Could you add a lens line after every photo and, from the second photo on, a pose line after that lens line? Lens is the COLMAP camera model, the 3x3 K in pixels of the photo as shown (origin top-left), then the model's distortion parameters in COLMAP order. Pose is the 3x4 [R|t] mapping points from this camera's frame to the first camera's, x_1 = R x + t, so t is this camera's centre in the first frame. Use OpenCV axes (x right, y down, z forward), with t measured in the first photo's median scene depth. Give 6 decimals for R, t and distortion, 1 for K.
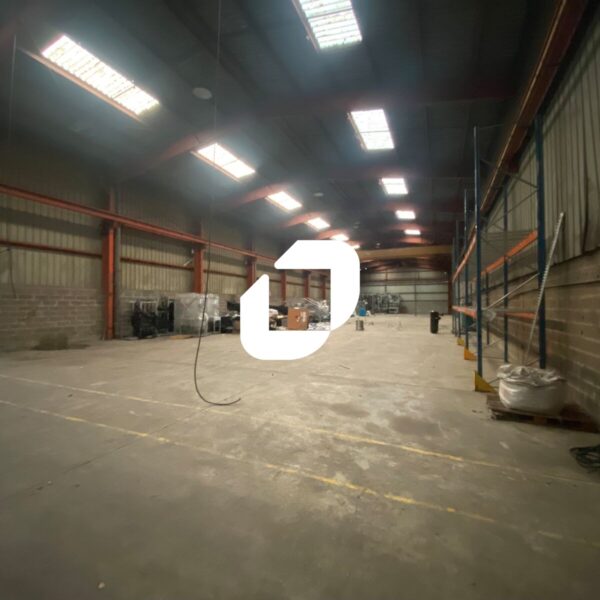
lens RADIAL K [[323.7, 0, 299.6], [0, 323.7, 298.4], [0, 0, 1]] dist [0.008244, -0.012728]
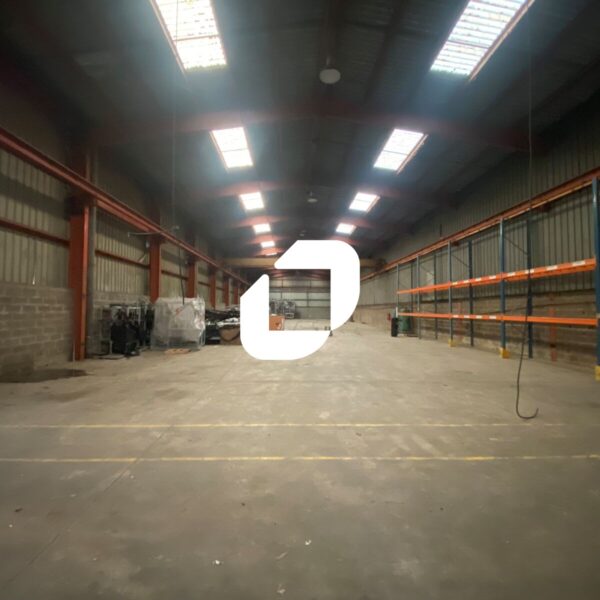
lens RADIAL K [[323.7, 0, 299.7], [0, 323.7, 302.0], [0, 0, 1]] dist [0.008244, -0.012728]
pose [[0.903489, 0.016102, 0.428309, -0.444880], [-0.013958, 0.999869, -0.008146, -0.001783], [-0.428385, 0.001382, 0.903595, 0.138779]]
